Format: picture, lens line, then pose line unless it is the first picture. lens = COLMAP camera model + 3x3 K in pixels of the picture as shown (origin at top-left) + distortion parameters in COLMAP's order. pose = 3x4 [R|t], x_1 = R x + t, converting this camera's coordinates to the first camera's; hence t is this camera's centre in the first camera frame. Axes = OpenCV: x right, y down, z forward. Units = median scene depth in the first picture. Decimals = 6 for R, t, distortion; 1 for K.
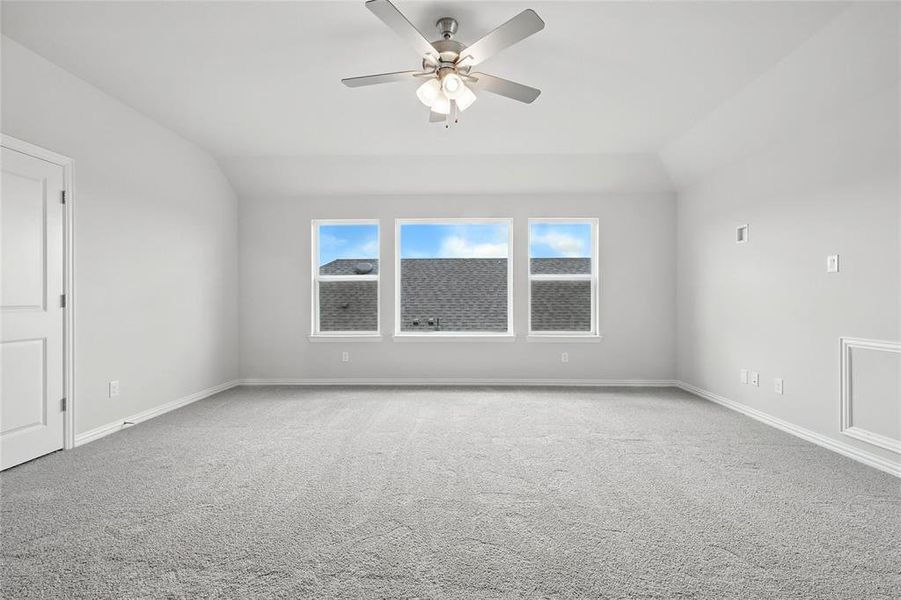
lens RADIAL K [[393.9, 0, 446.5], [0, 393.9, 299.8], [0, 0, 1]] dist [0.006423, -0.001025]
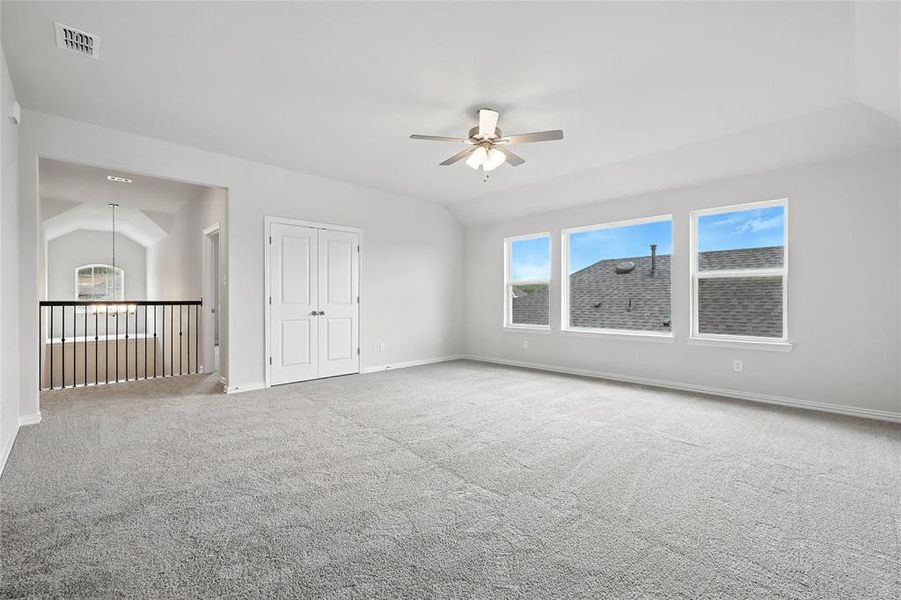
lens RADIAL K [[393.9, 0, 449.3], [0, 393.9, 296.1], [0, 0, 1]] dist [0.006423, -0.001025]
pose [[0.711096, -0.006600, -0.703064, 0.454450], [0.001197, 0.999966, -0.008176, 0.000141], [0.703094, 0.004972, 0.711079, -0.063217]]
